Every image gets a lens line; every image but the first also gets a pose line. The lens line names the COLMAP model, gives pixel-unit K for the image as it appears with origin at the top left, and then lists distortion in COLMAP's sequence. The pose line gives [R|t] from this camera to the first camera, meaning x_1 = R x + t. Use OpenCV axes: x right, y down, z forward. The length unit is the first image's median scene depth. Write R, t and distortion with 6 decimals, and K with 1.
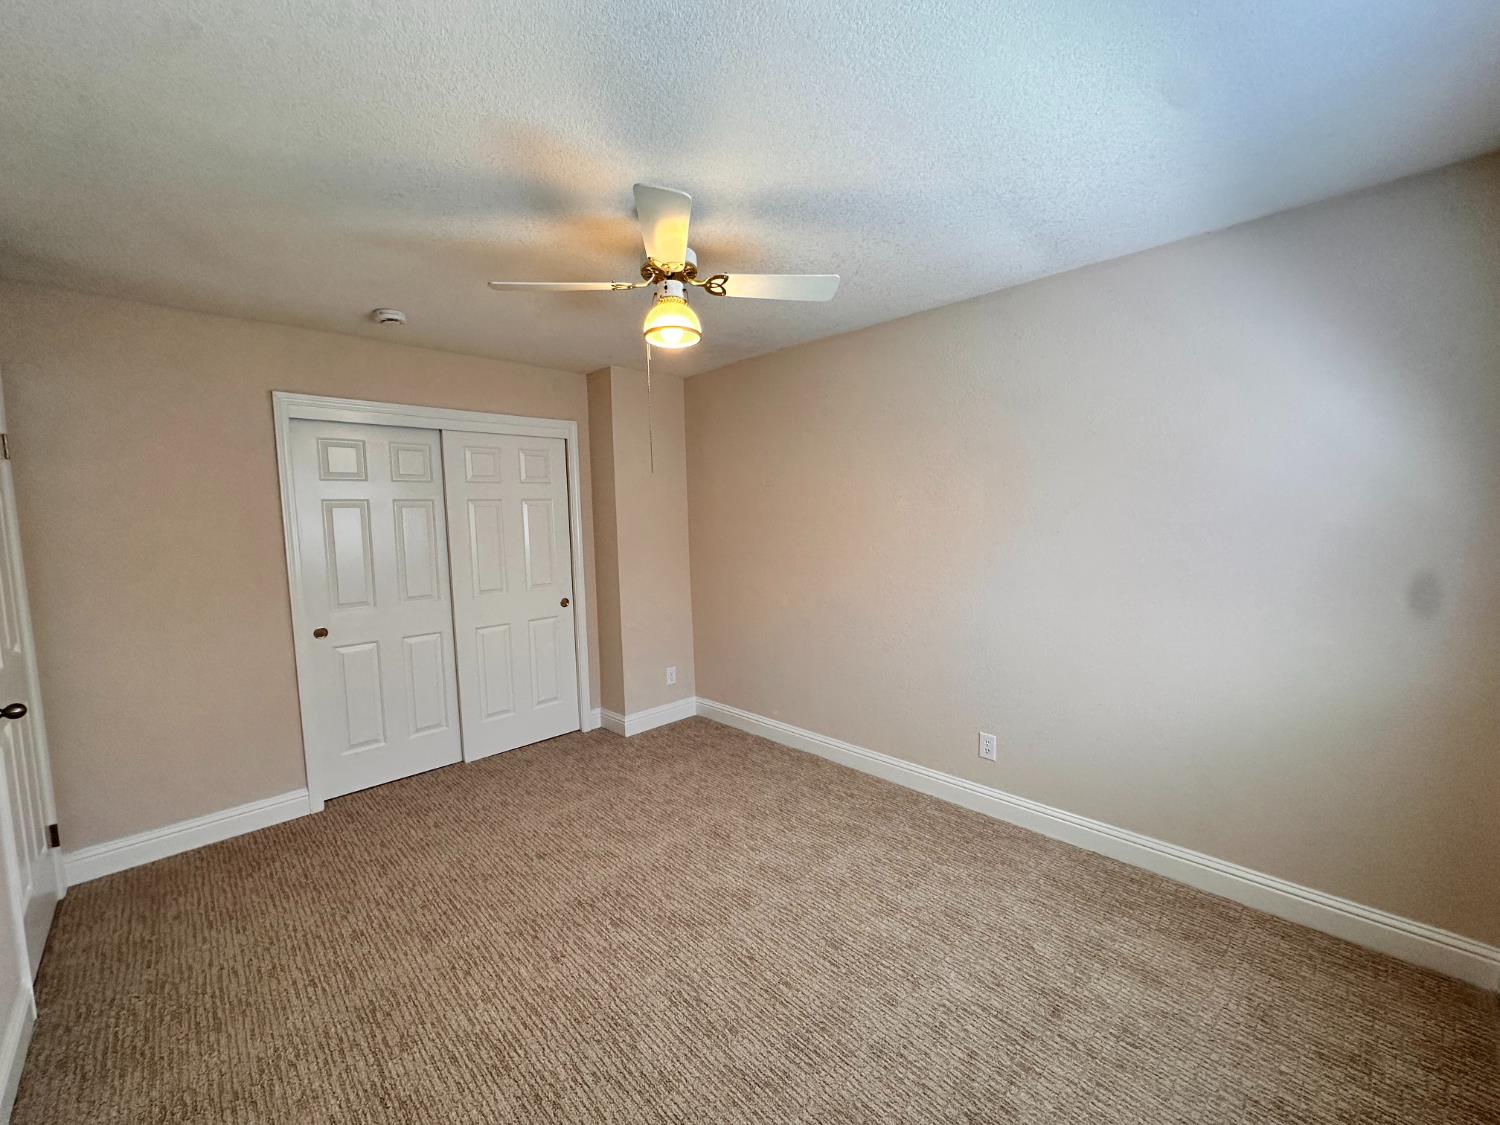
lens RADIAL K [[597.8, 0, 750.0], [0, 597.8, 562.5], [0, 0, 1]] dist [-0.004756, -0.000098]
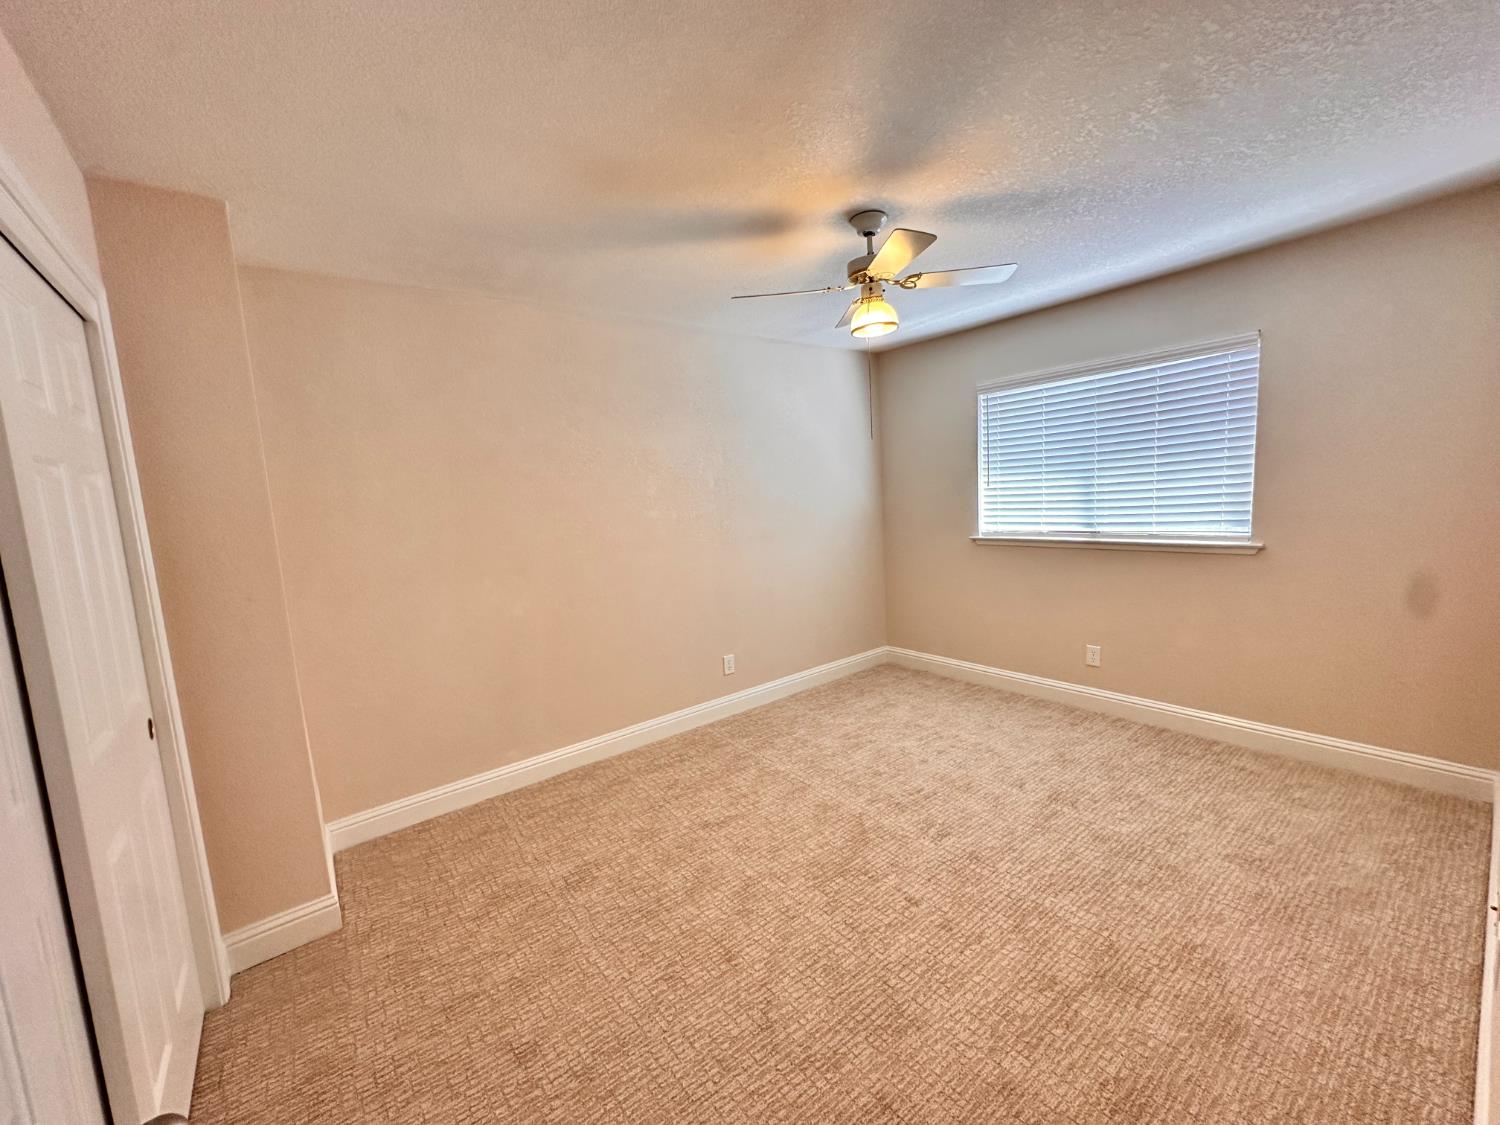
lens RADIAL K [[603.4, 0, 750.0], [0, 603.4, 562.5], [0, 0, 1]] dist [-0.039665, -0.000057]
pose [[0.111716, -0.096969, 0.988998, -1.011458], [0.150387, 0.985415, 0.079630, -0.016771], [-0.982295, 0.139837, 0.124669, 0.843023]]
